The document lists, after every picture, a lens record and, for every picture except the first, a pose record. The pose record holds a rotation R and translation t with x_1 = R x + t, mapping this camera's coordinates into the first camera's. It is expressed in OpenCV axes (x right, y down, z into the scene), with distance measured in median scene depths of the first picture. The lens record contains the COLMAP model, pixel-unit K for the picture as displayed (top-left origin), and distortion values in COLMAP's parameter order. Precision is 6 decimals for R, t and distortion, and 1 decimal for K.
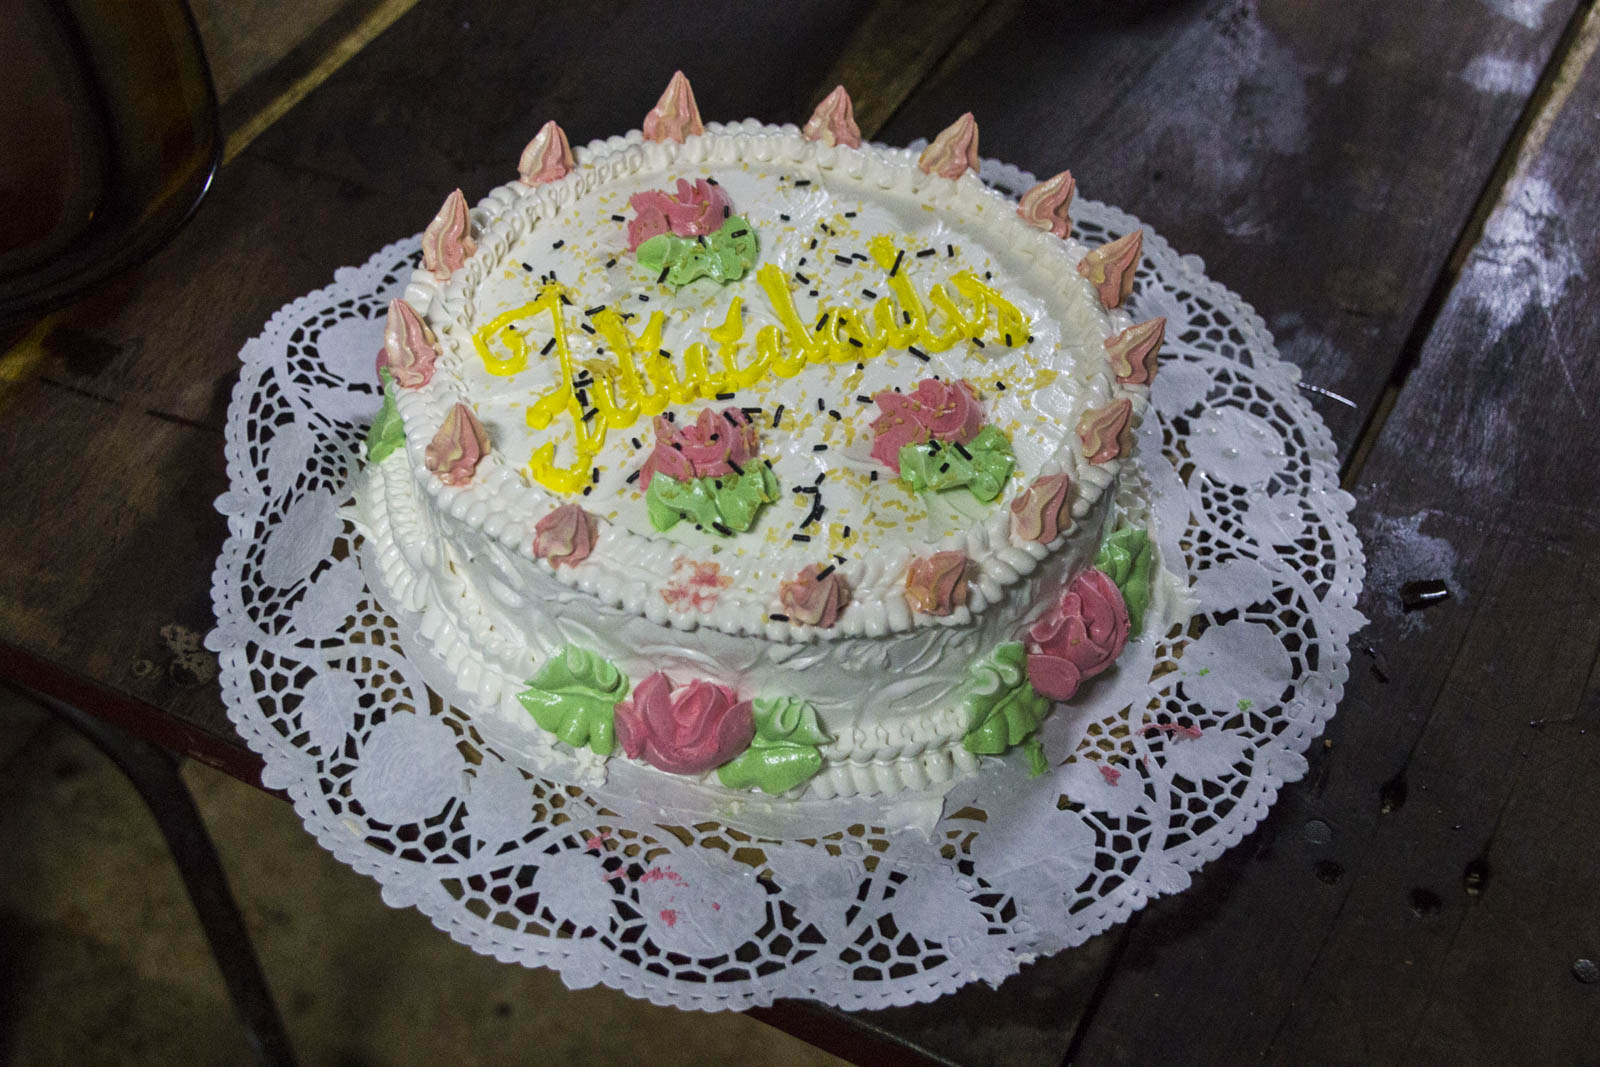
lens RADIAL K [[2228.4, 0, 800.4], [0, 2228.4, 532.7], [0, 0, 1]] dist [0.082222, 0.000000]
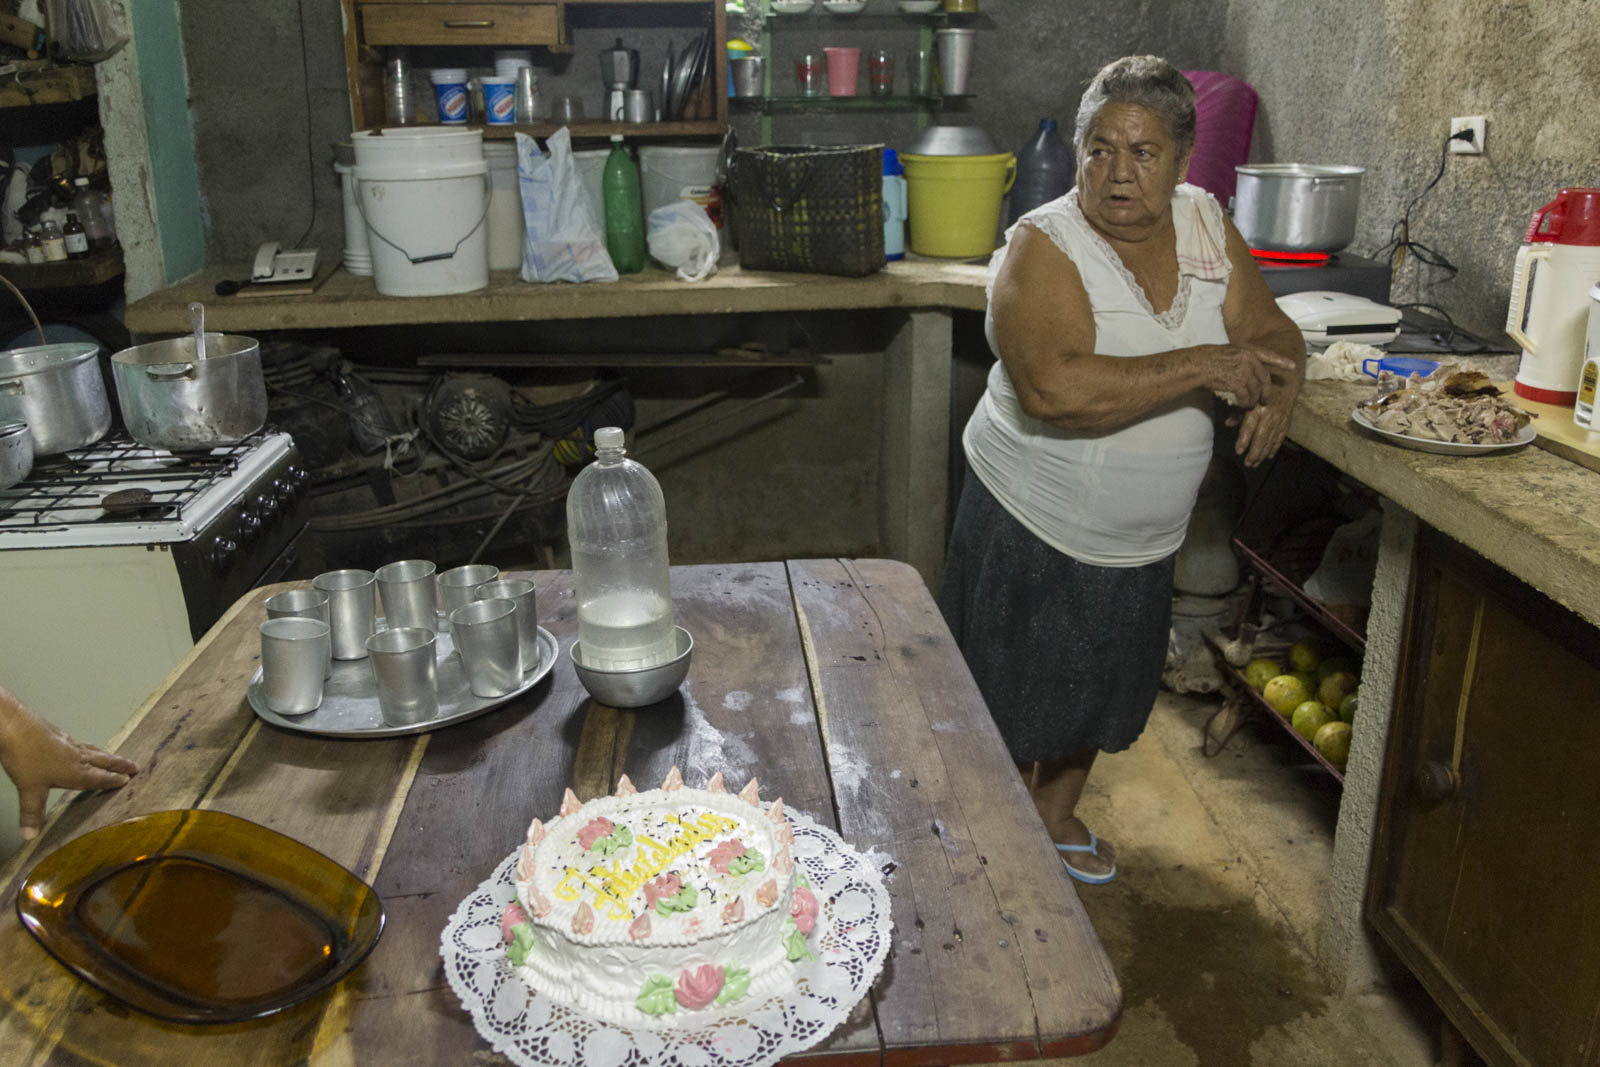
lens RADIAL K [[1281.4, 0, 798.6], [0, 1281.4, 530.5], [0, 0, 1]] dist [-0.083097, 0.013789]
pose [[0.855102, -0.240371, 0.459373, -0.497551], [0.420463, 0.839901, -0.343188, 0.191273], [-0.303335, 0.486610, 0.819267, -0.521864]]
